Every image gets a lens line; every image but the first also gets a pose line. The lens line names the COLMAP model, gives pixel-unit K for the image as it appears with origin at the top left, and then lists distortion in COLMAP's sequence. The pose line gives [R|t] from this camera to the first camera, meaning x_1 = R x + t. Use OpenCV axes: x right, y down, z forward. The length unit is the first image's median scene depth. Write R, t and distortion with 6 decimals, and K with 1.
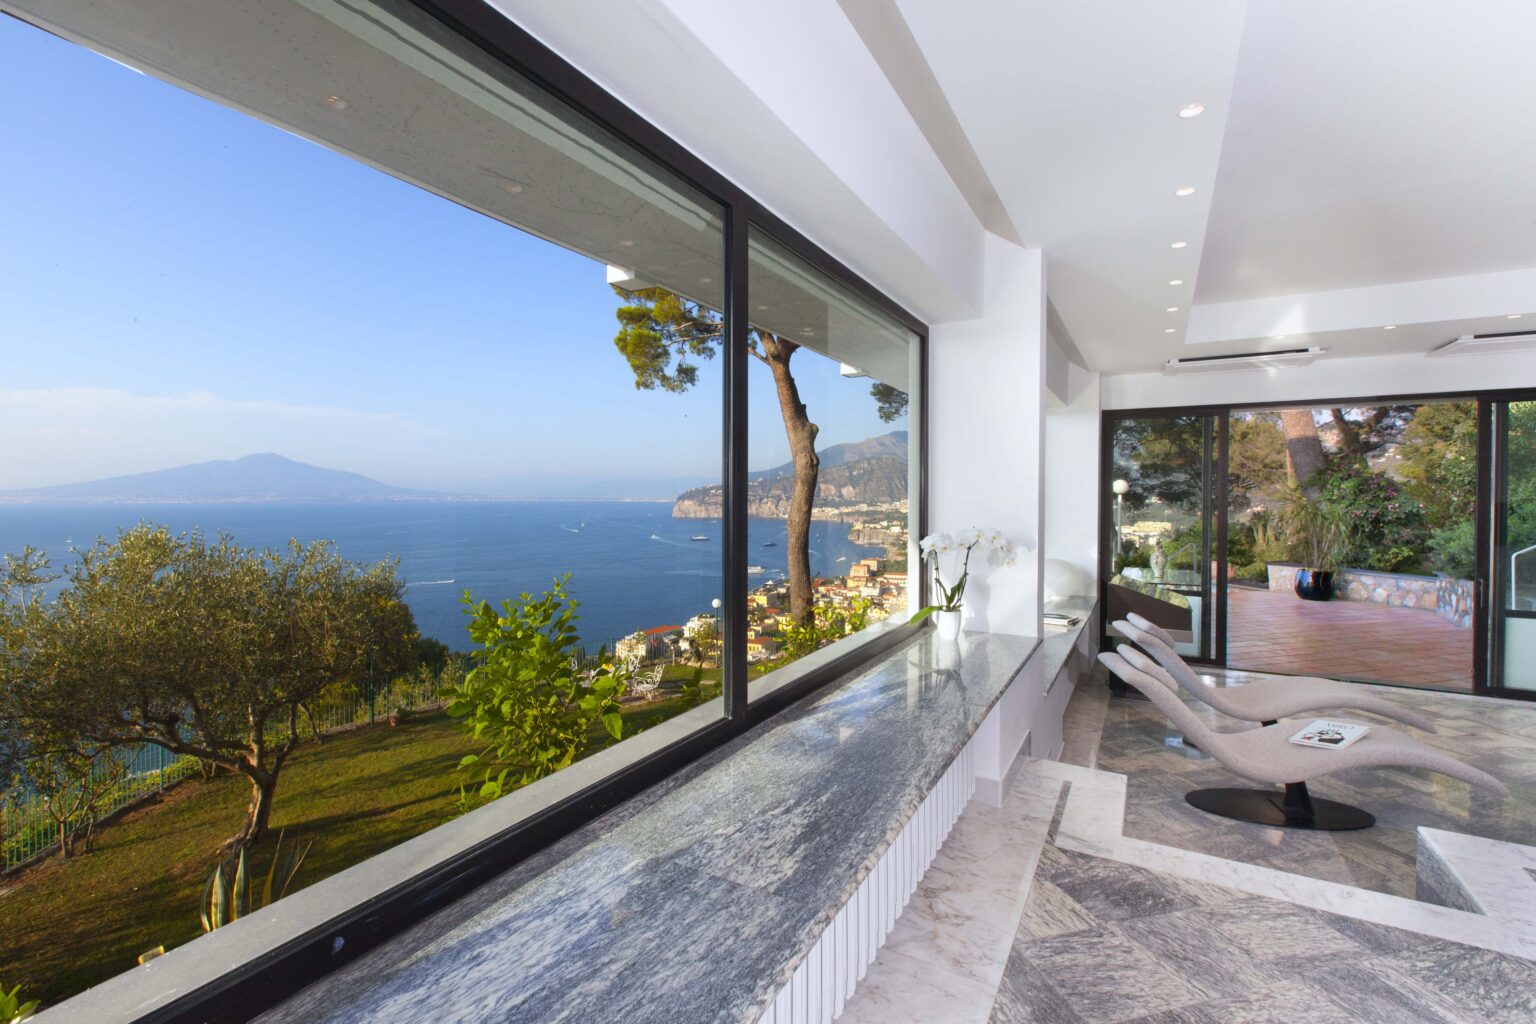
lens RADIAL K [[688.2, 0, 772.0], [0, 688.2, 497.9], [0, 0, 1]] dist [0.000654, -0.006233]
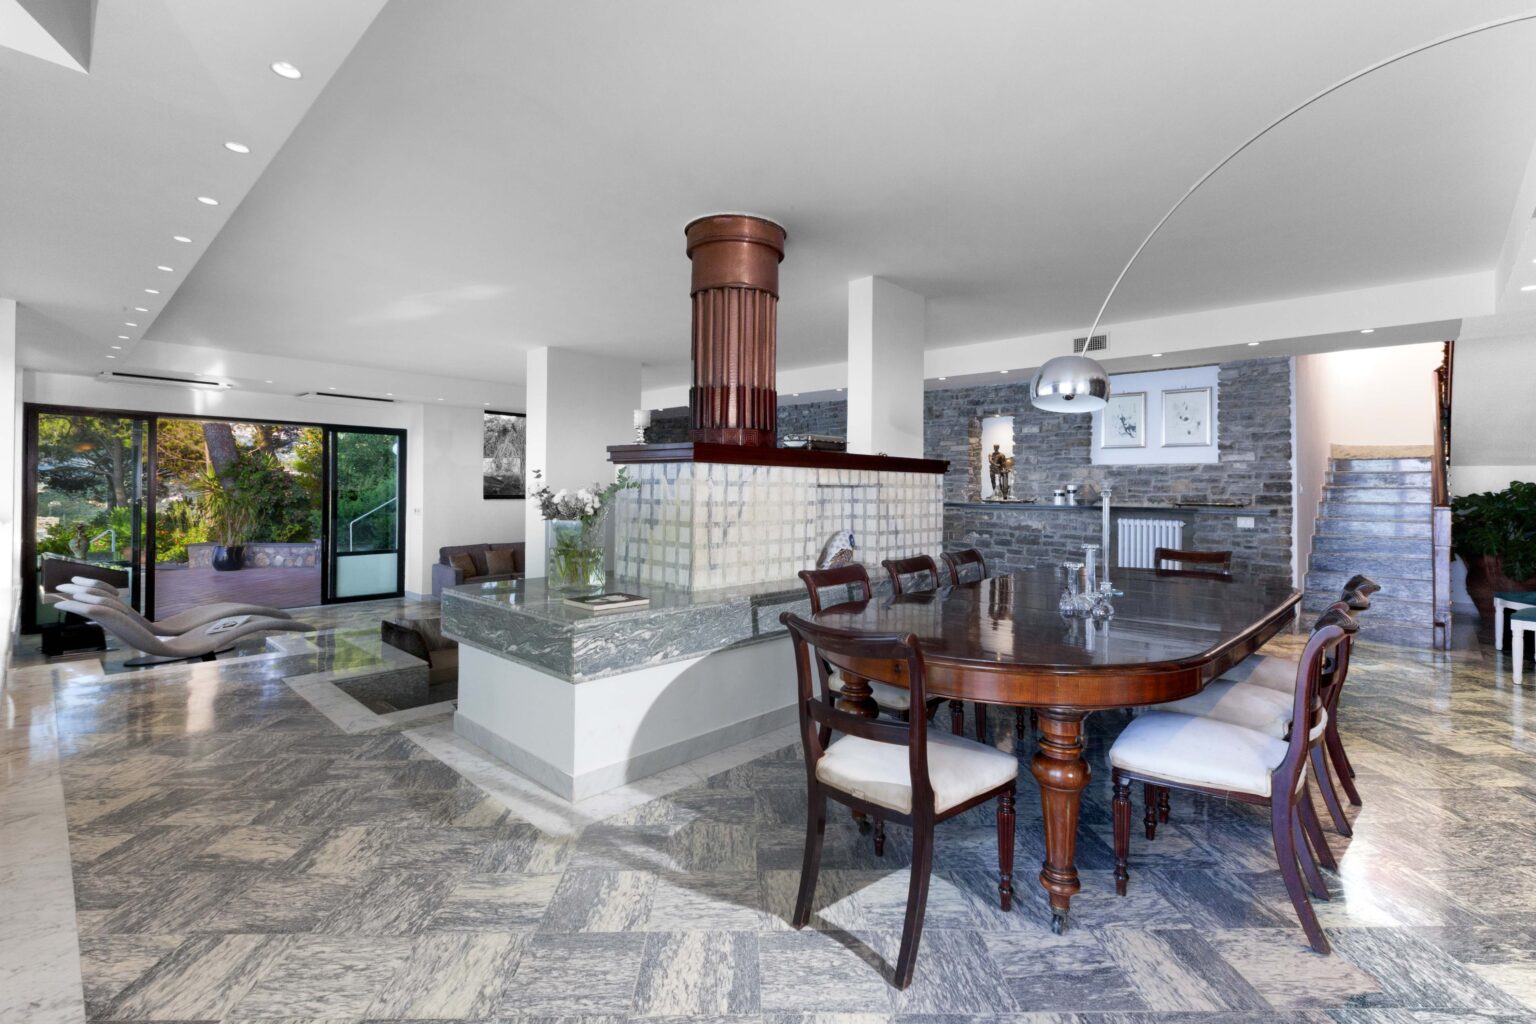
lens RADIAL K [[688.2, 0, 772.0], [0, 688.2, 497.9], [0, 0, 1]] dist [0.000654, -0.006233]
pose [[0.237185, -0.008733, 0.971425, -0.157984], [-0.006135, 0.999926, 0.010487, 0.001052], [-0.971445, -0.008447, 0.237114, -0.216151]]
